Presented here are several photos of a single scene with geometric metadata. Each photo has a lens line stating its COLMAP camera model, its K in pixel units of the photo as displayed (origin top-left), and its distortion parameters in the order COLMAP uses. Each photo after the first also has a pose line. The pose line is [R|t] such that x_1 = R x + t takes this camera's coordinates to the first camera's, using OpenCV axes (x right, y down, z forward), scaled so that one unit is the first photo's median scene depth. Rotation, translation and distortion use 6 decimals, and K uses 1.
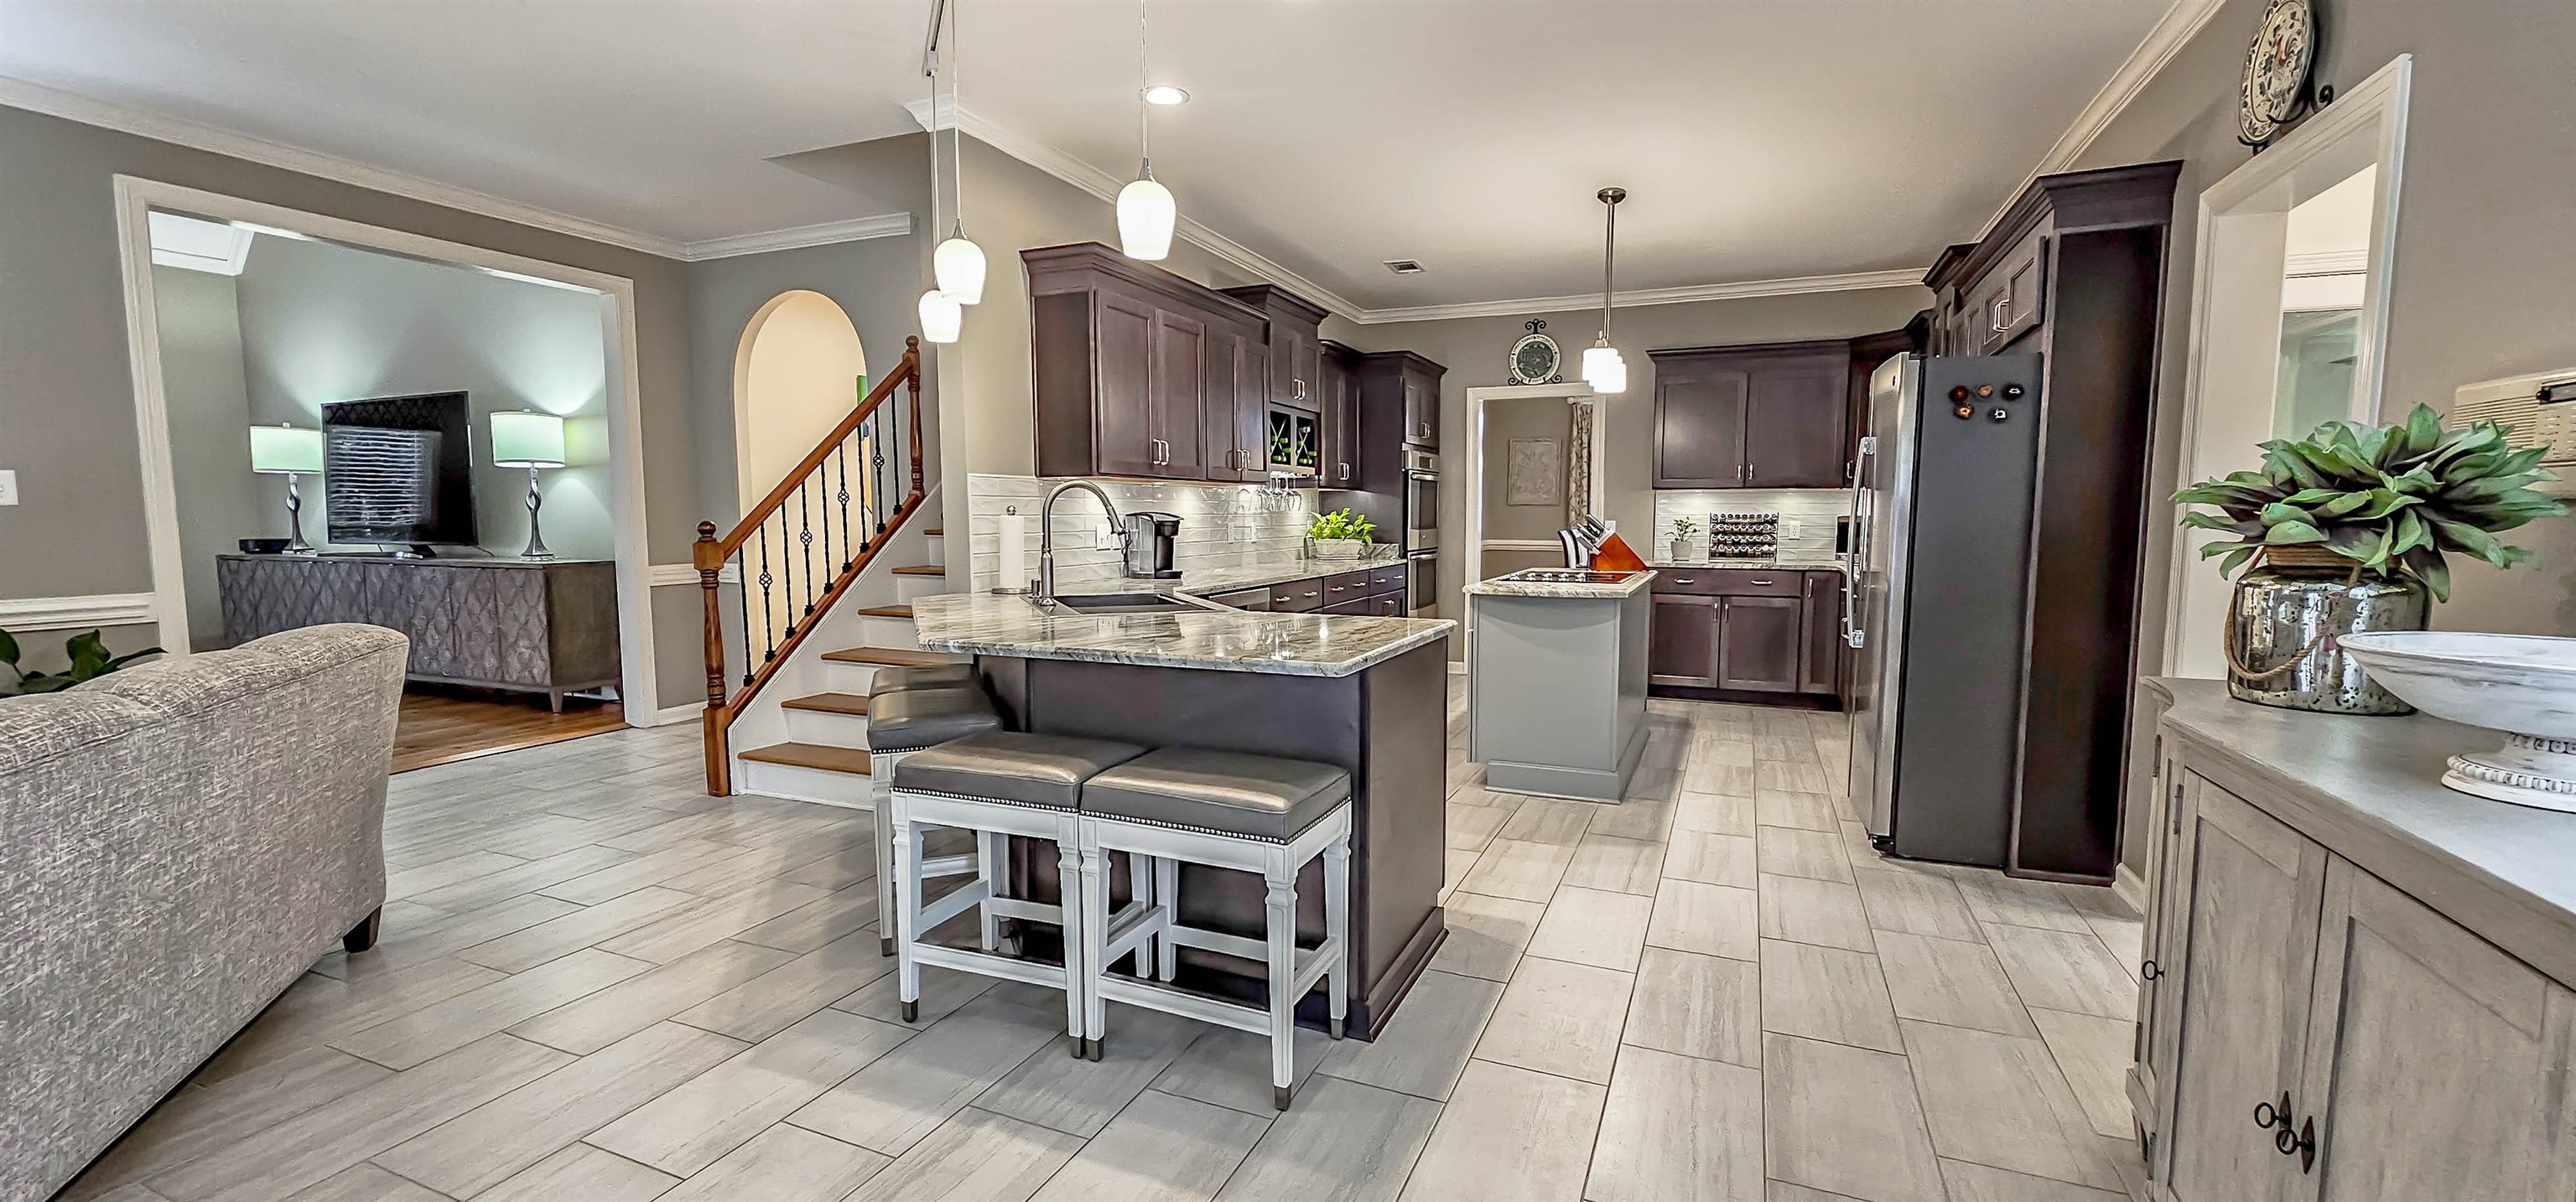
lens RADIAL K [[1055.0, 0, 1304.2], [0, 1055.0, 622.0], [0, 0, 1]] dist [-0.001905, 0.000505]
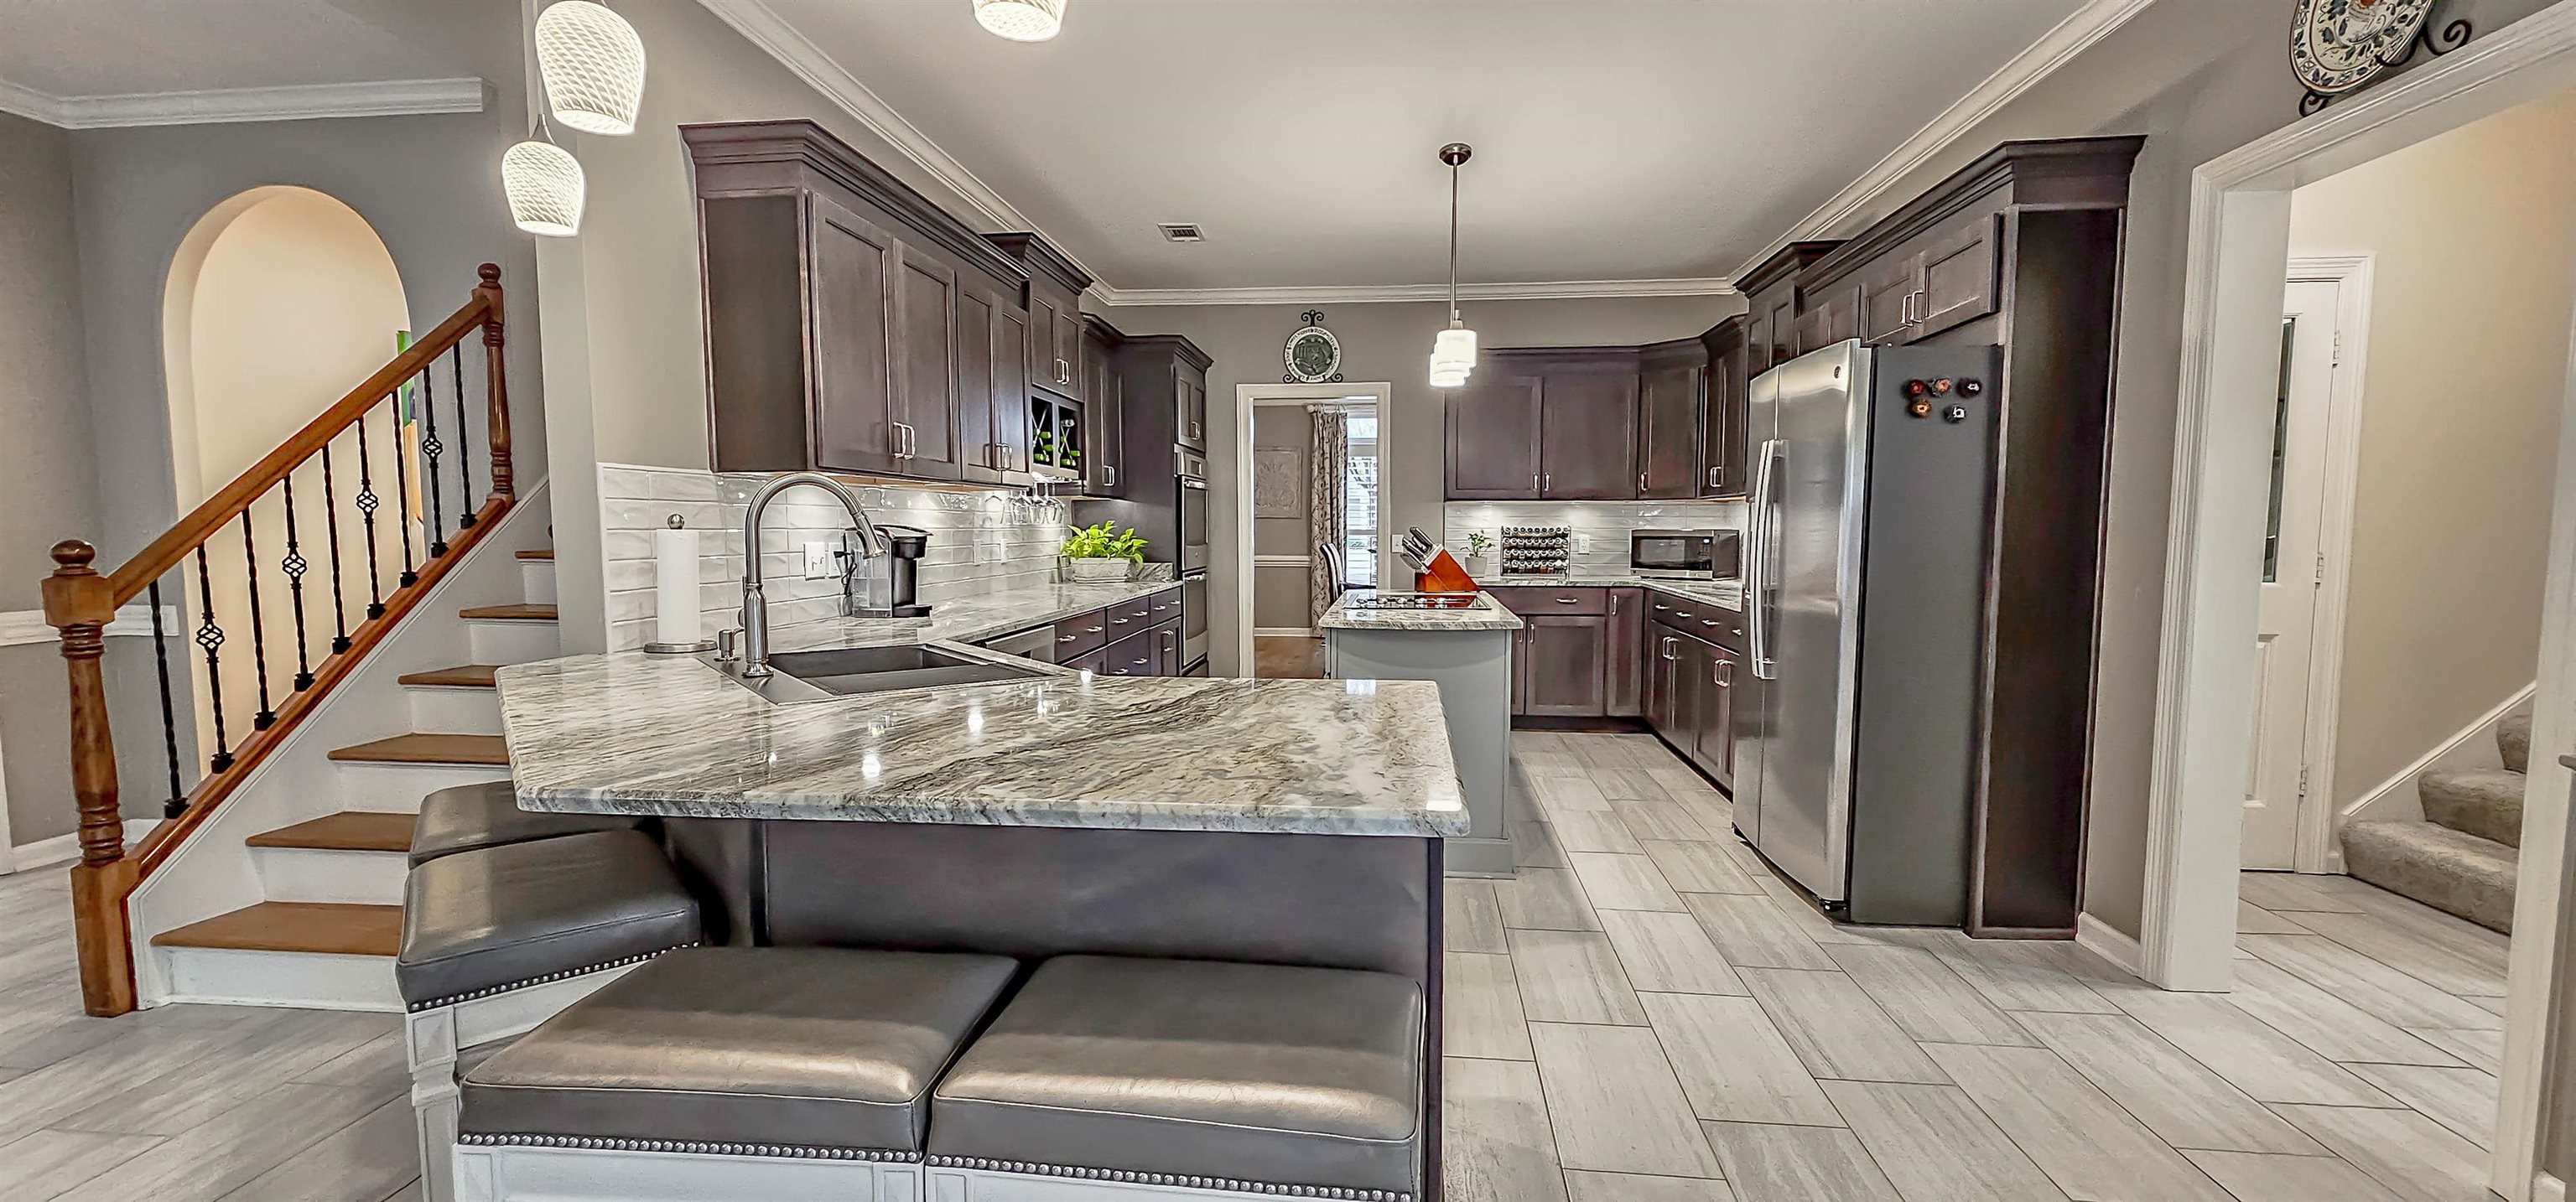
lens RADIAL K [[1055.0, 0, 1303.7], [0, 1055.0, 616.8], [0, 0, 1]] dist [-0.001905, 0.000505]
pose [[0.955751, -0.025488, 0.293072, -0.083486], [0.030804, 0.999434, -0.013536, -0.022514], [-0.292561, 0.021965, 0.955994, 0.225643]]
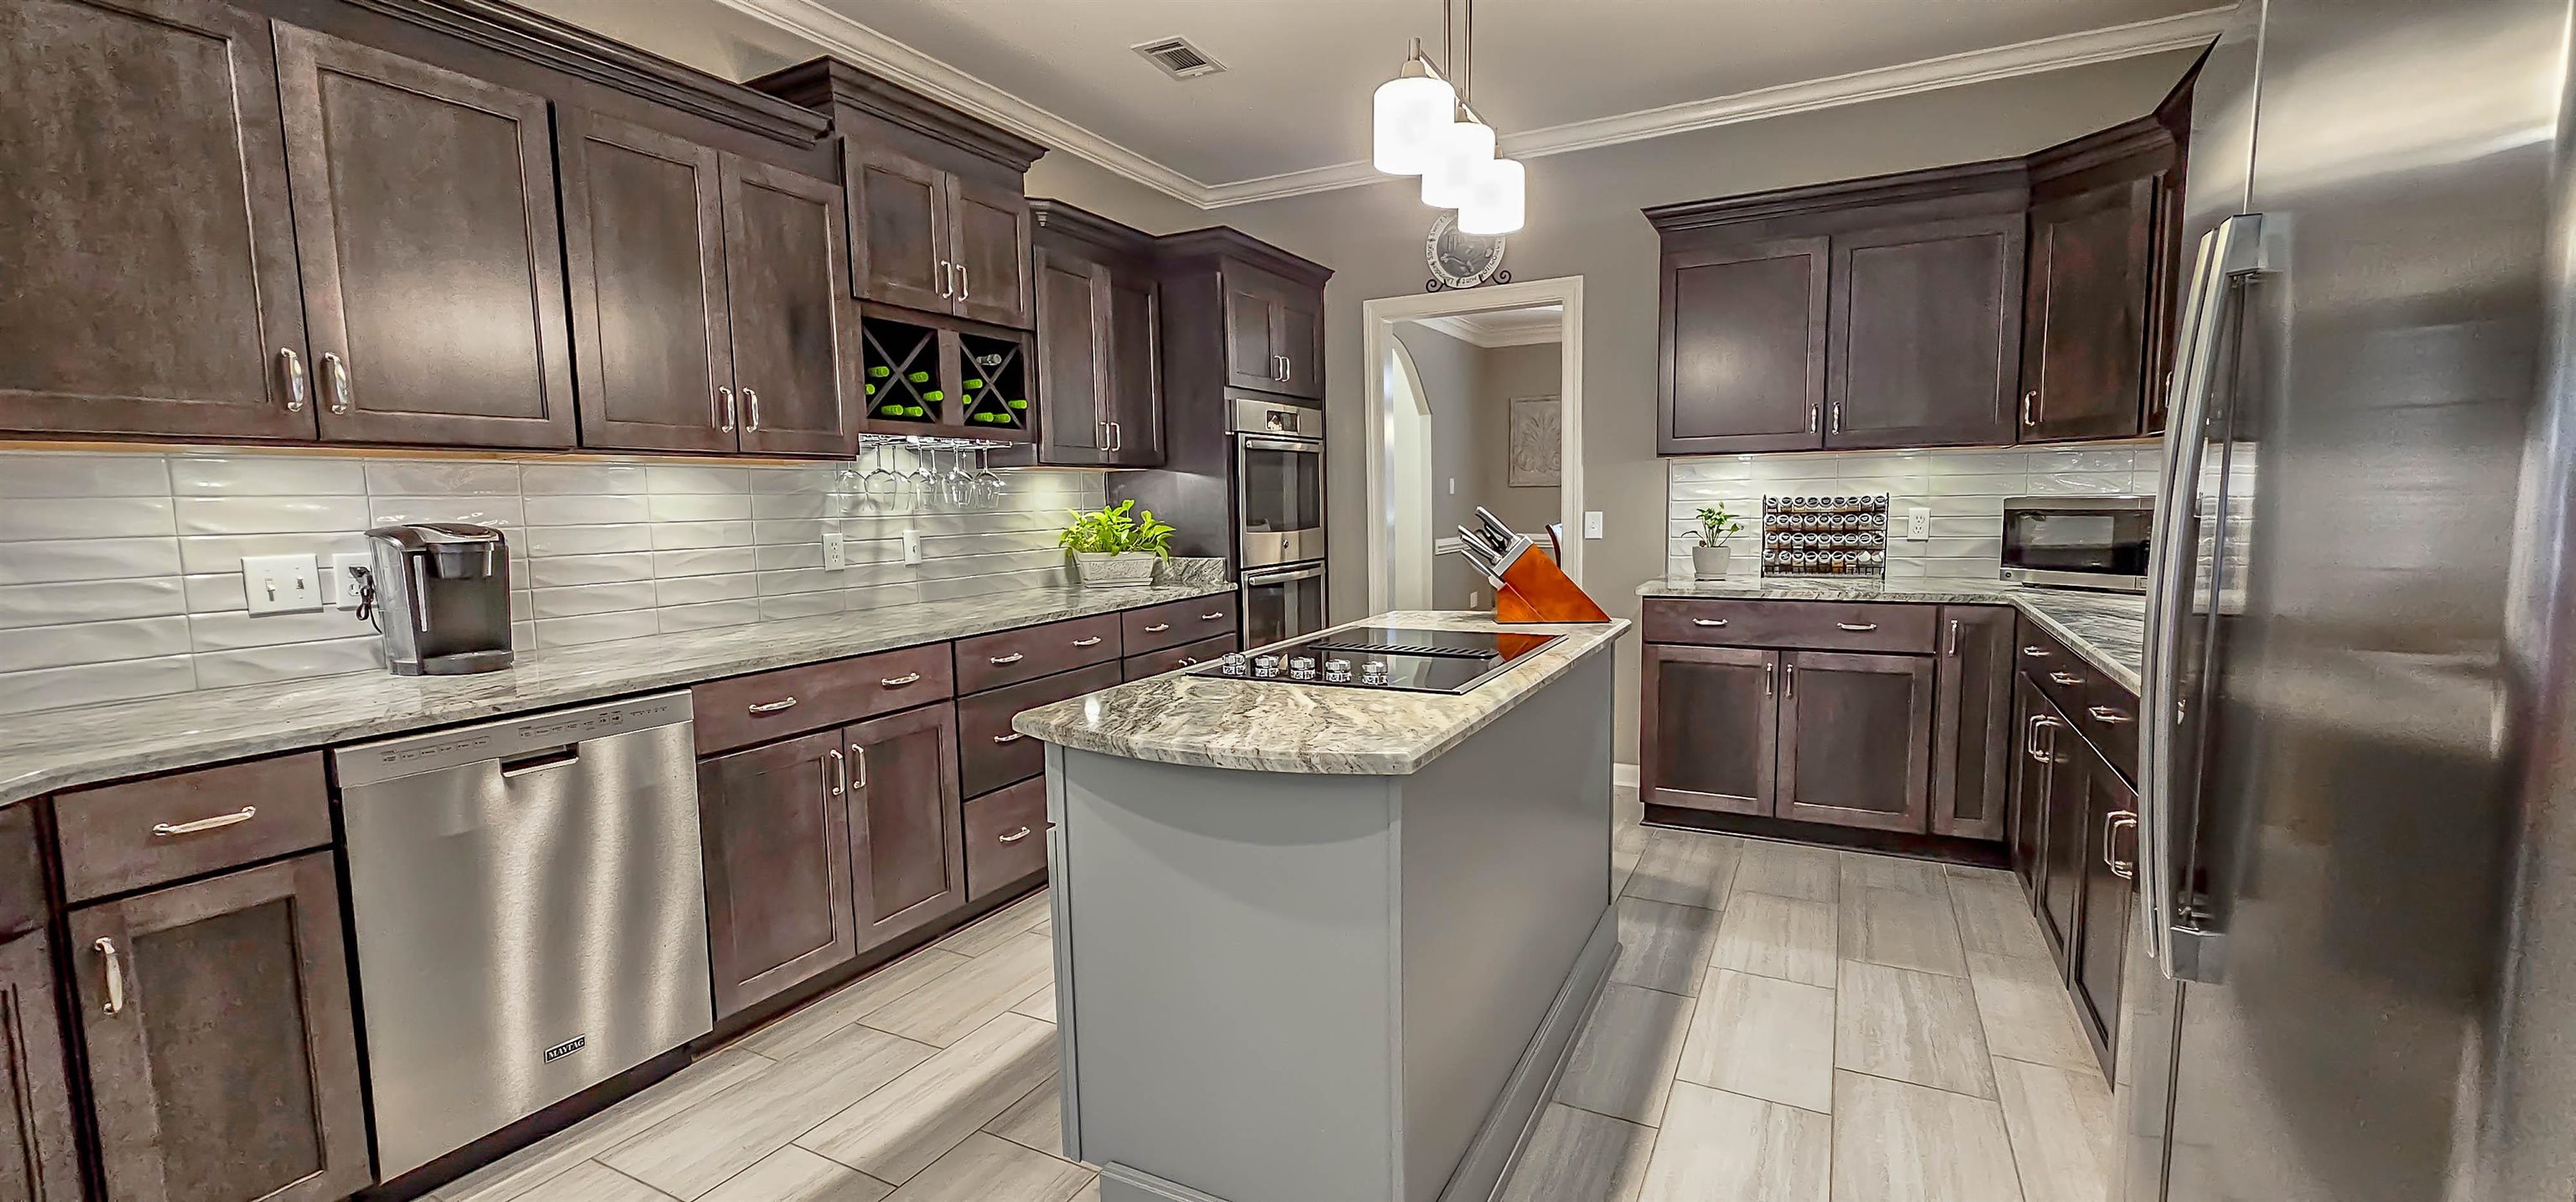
lens RADIAL K [[1055.0, 0, 1301.8], [0, 1055.0, 615.6], [0, 0, 1]] dist [-0.001905, 0.000505]
pose [[0.996258, -0.009242, -0.085936, 0.261230], [0.009898, 0.999925, 0.007199, -0.064070], [0.085863, -0.008023, 0.996275, 0.580290]]
